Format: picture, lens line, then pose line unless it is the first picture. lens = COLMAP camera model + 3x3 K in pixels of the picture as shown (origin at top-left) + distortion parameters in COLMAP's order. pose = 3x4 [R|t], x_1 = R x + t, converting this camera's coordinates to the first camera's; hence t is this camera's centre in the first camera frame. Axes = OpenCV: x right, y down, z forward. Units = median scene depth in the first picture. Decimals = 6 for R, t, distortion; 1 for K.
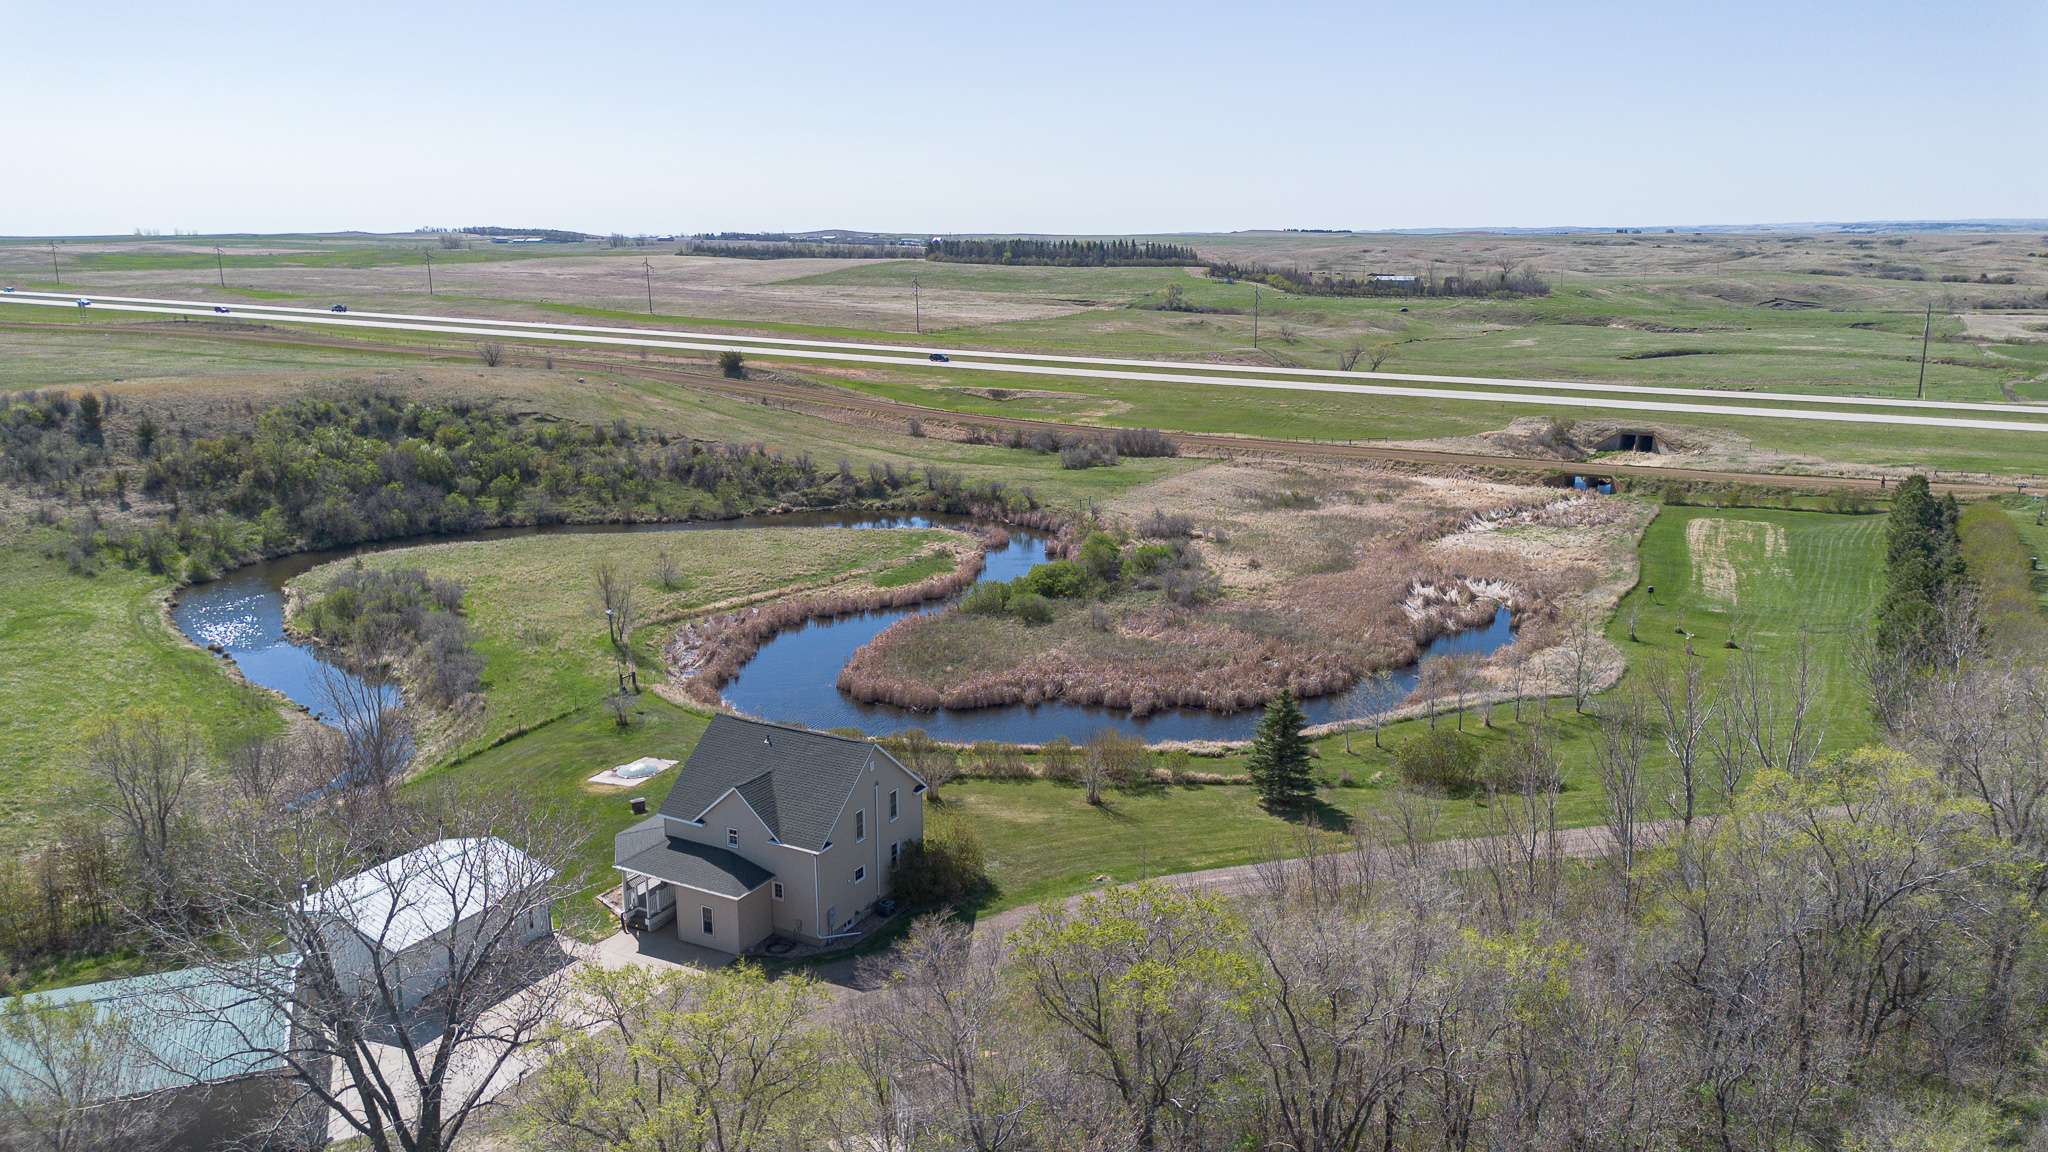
lens RADIAL K [[1442.8, 0, 1023.0], [0, 1442.8, 576.1], [0, 0, 1]] dist [0.088387, -0.097651]
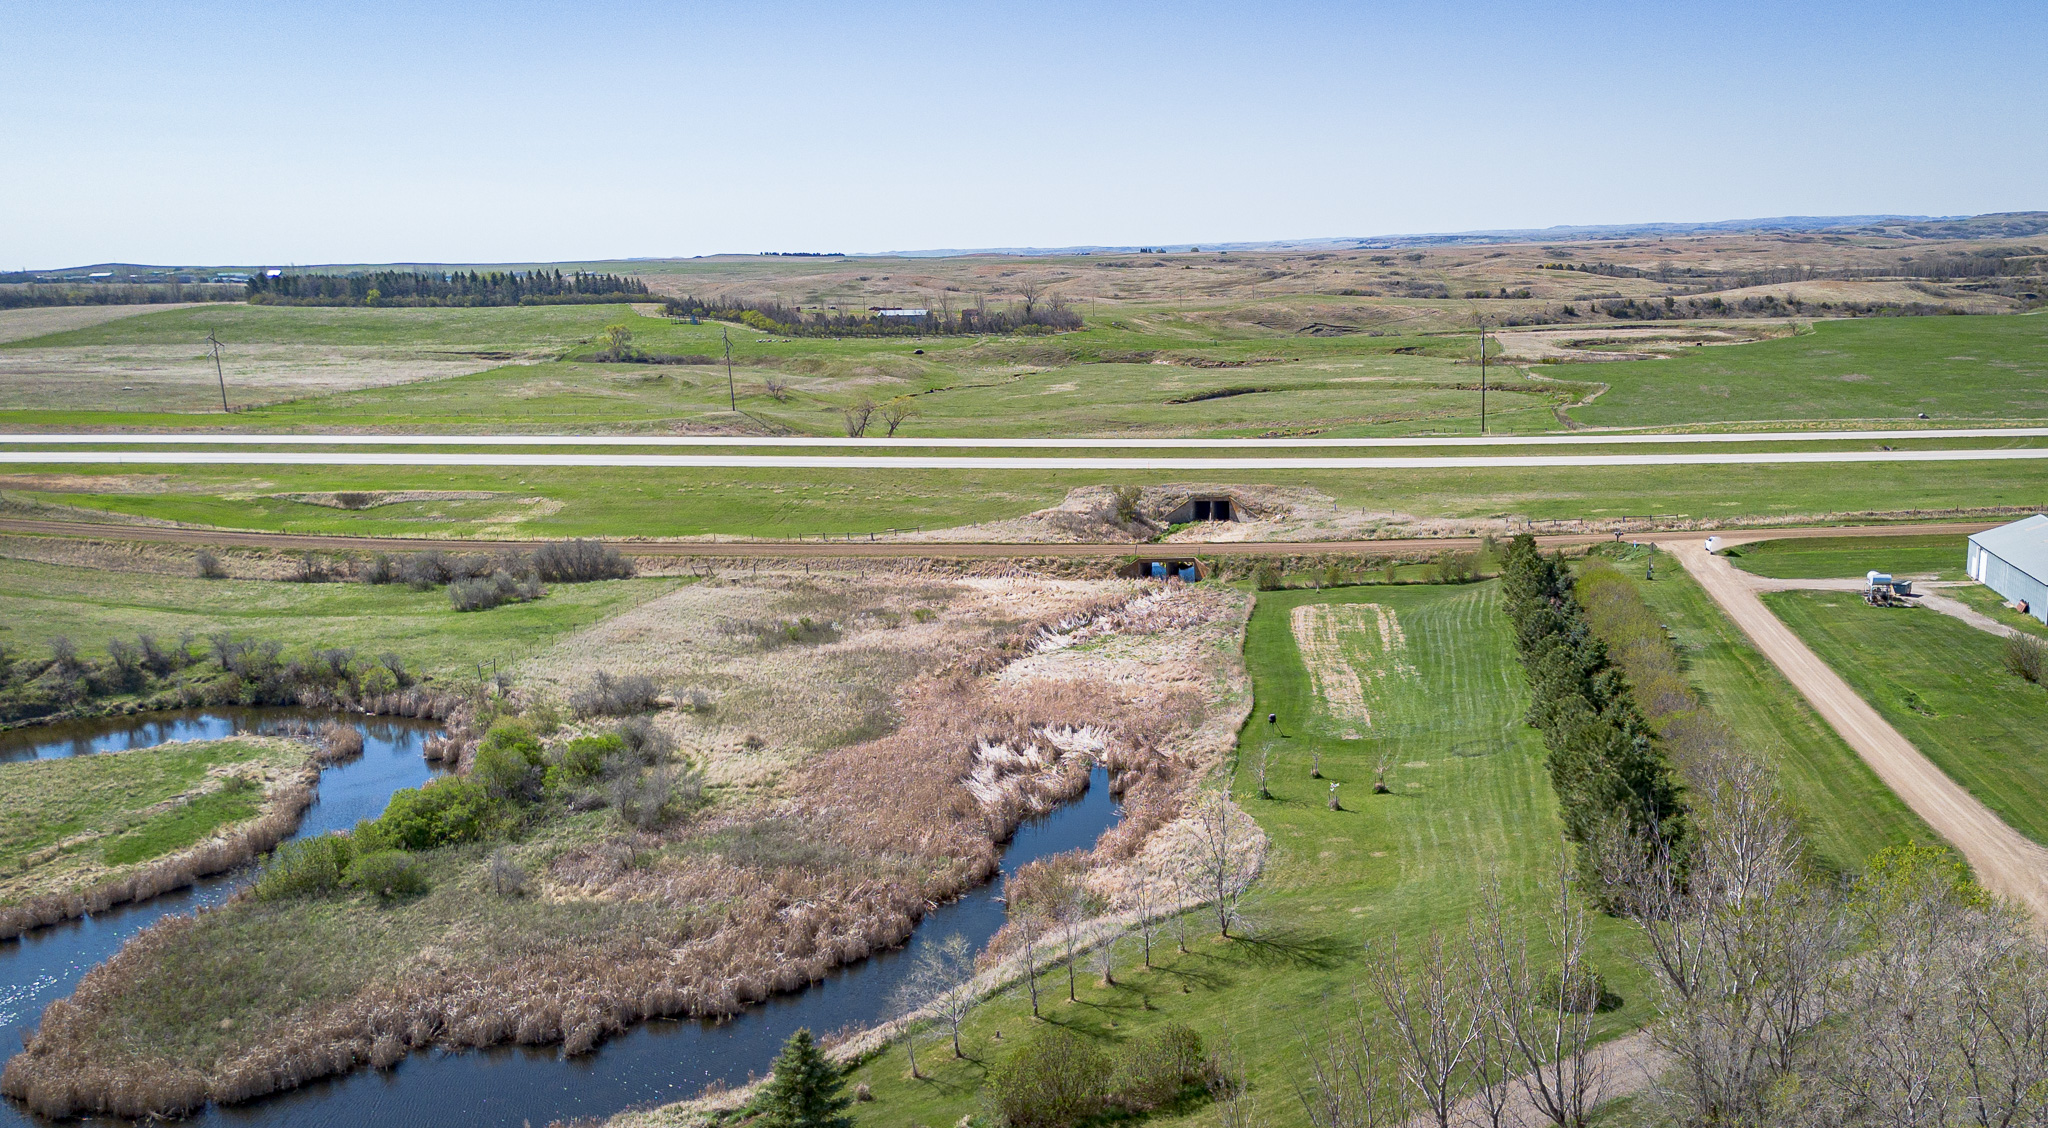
lens RADIAL K [[1737.2, 0, 1192.9], [0, 1737.2, 709.5], [0, 0, 1]] dist [0.098895, -0.116961]
pose [[0.918415, -0.120985, 0.376665, 0.031441], [0.113020, 0.992650, 0.043266, -0.028396], [-0.379131, 0.002835, 0.925339, 0.115476]]
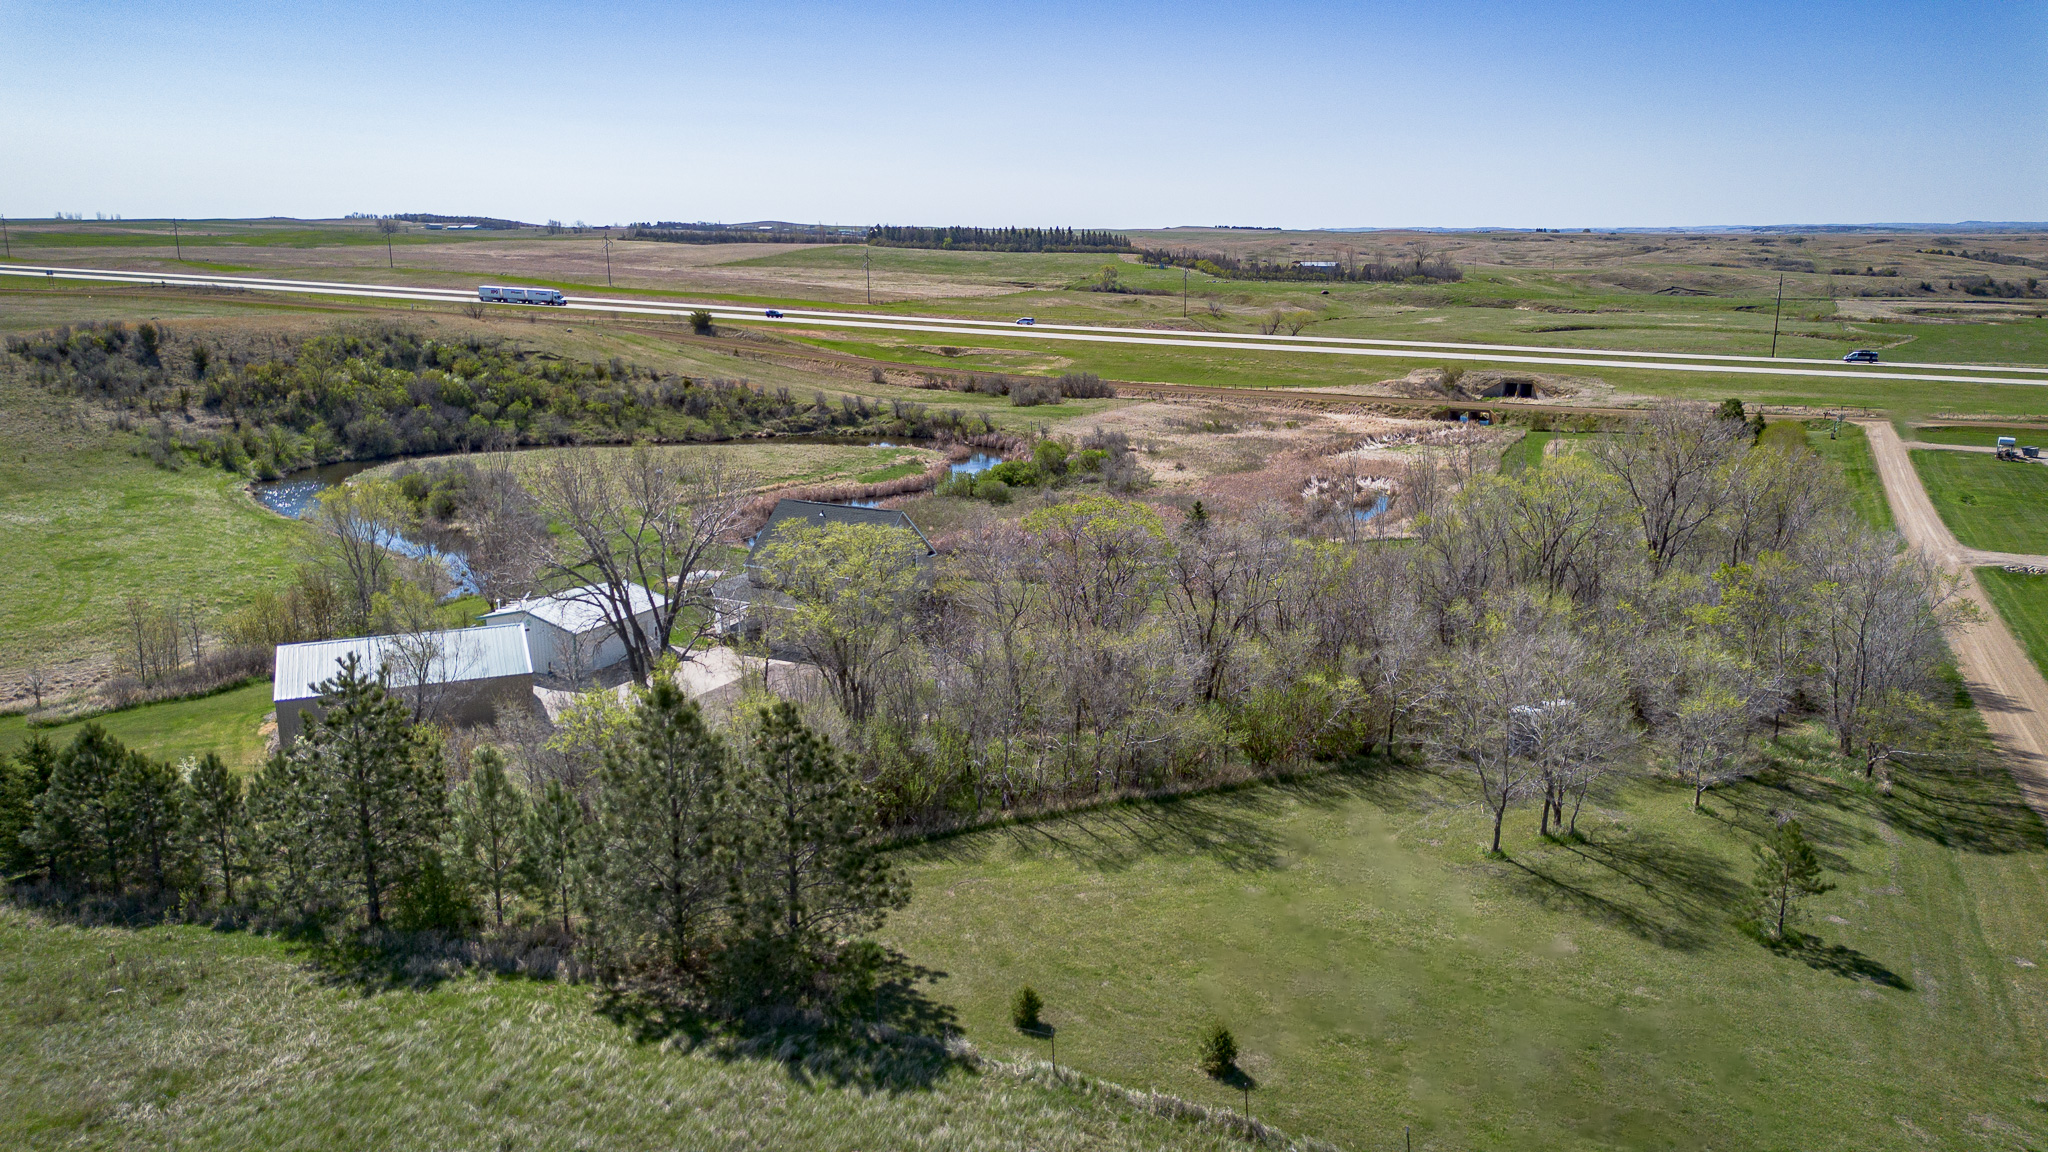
lens RADIAL K [[1442.8, 0, 1023.0], [0, 1442.8, 576.1], [0, 0, 1]] dist [0.088387, -0.097651]
pose [[0.998983, -0.001813, 0.045051, -0.017059], [0.001714, 0.999996, 0.002219, 0.061291], [-0.045055, -0.002139, 0.998982, -0.136746]]
